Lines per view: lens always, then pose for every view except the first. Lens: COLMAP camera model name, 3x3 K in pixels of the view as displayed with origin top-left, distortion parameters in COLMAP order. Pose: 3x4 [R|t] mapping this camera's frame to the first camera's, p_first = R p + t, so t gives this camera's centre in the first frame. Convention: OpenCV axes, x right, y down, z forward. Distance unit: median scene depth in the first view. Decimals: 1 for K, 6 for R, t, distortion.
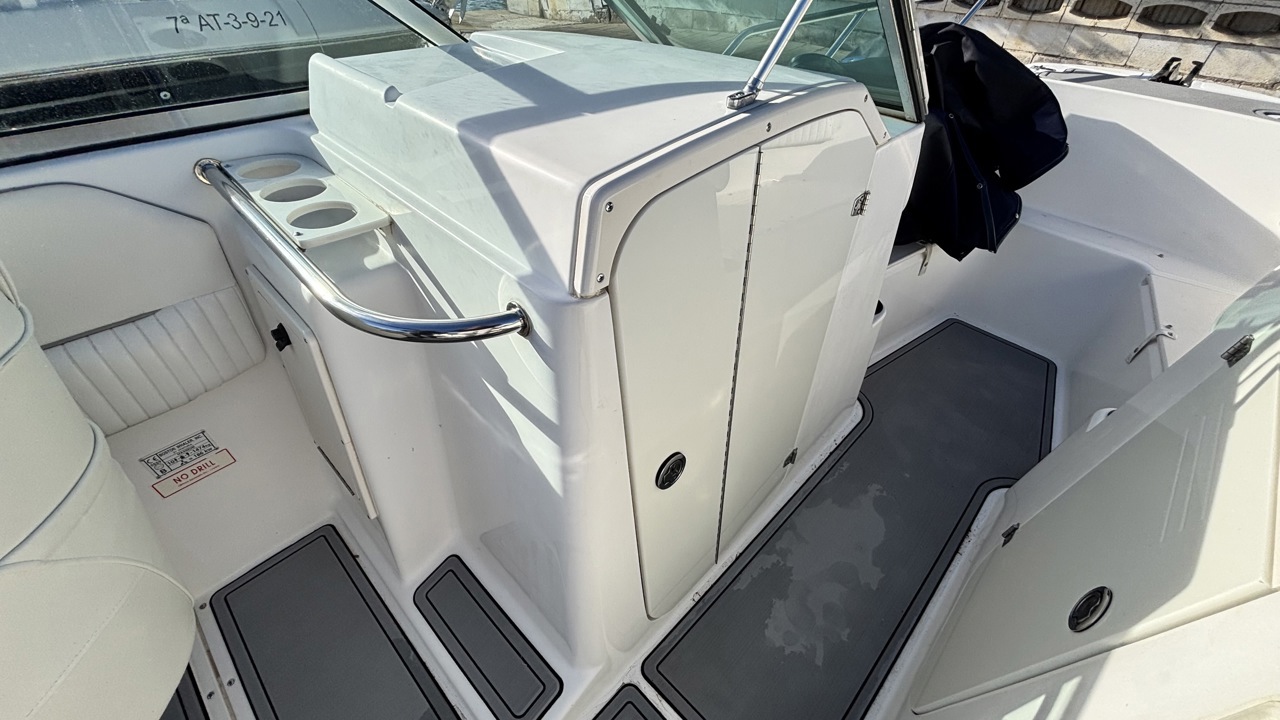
lens RADIAL K [[503.2, 0, 639.8], [0, 503.2, 360.2], [0, 0, 1]] dist [0.002522, 0.000343]
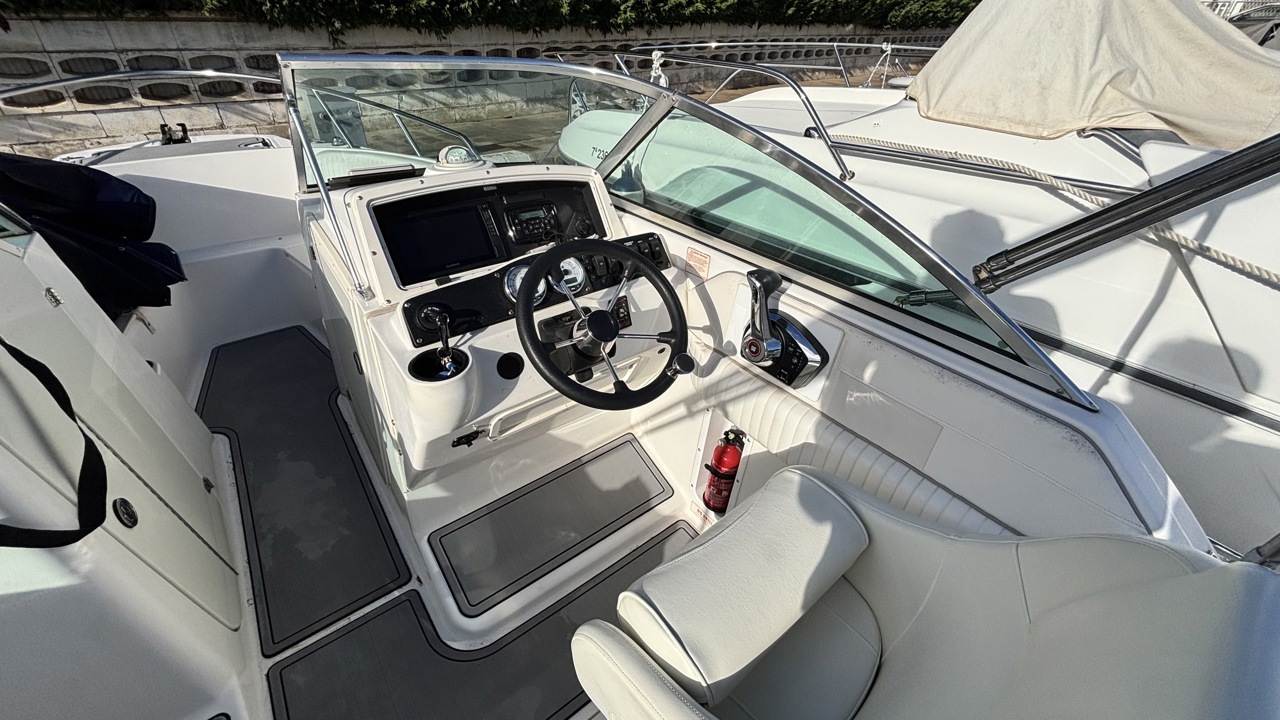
lens RADIAL K [[512.9, 0, 632.0], [0, 512.9, 359.9], [0, 0, 1]] dist [0.002052, 0.000227]
pose [[0.144011, -0.585500, 0.797779, -0.369463], [0.637812, 0.671308, 0.377547, 0.179794], [-0.756609, 0.454462, 0.470115, -0.501765]]
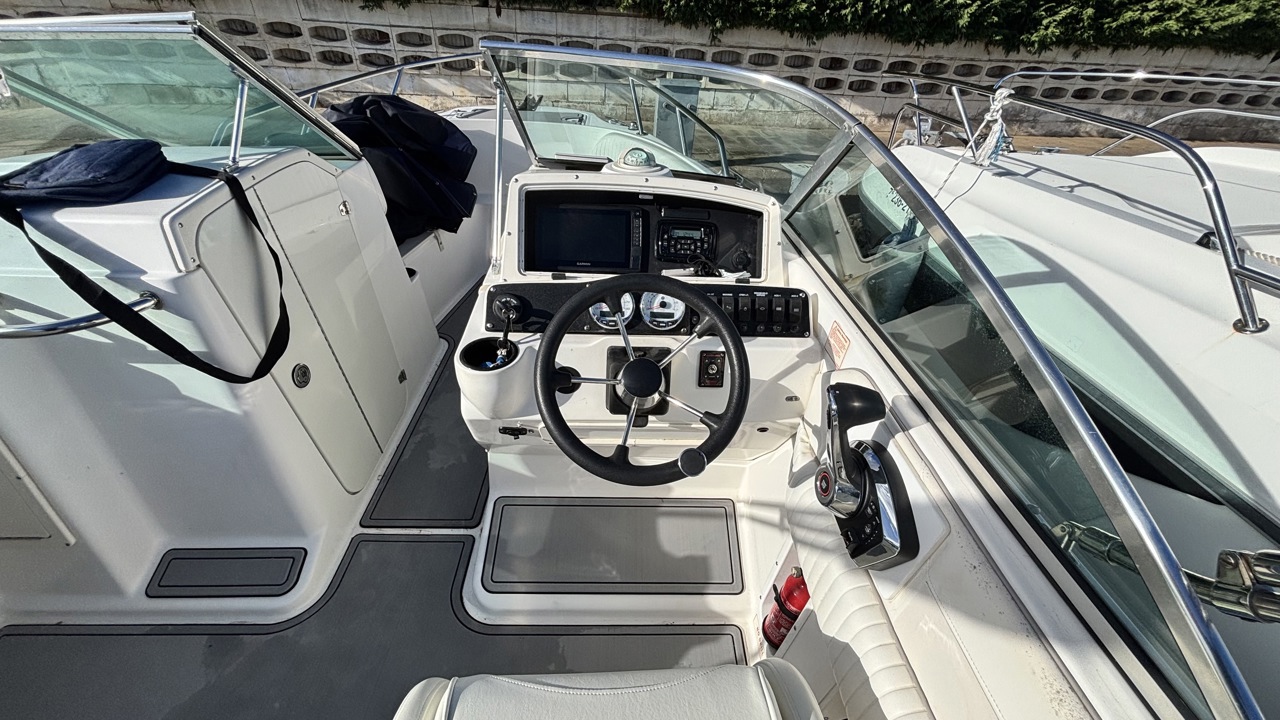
lens RADIAL K [[509.5, 0, 643.8], [0, 509.5, 368.2], [0, 0, 1]] dist [0.001180, 0.000667]
pose [[0.695808, -0.421610, 0.581461, -0.079134], [0.449903, 0.886917, 0.104713, 0.343297], [-0.559855, 0.188741, 0.806808, -0.671601]]
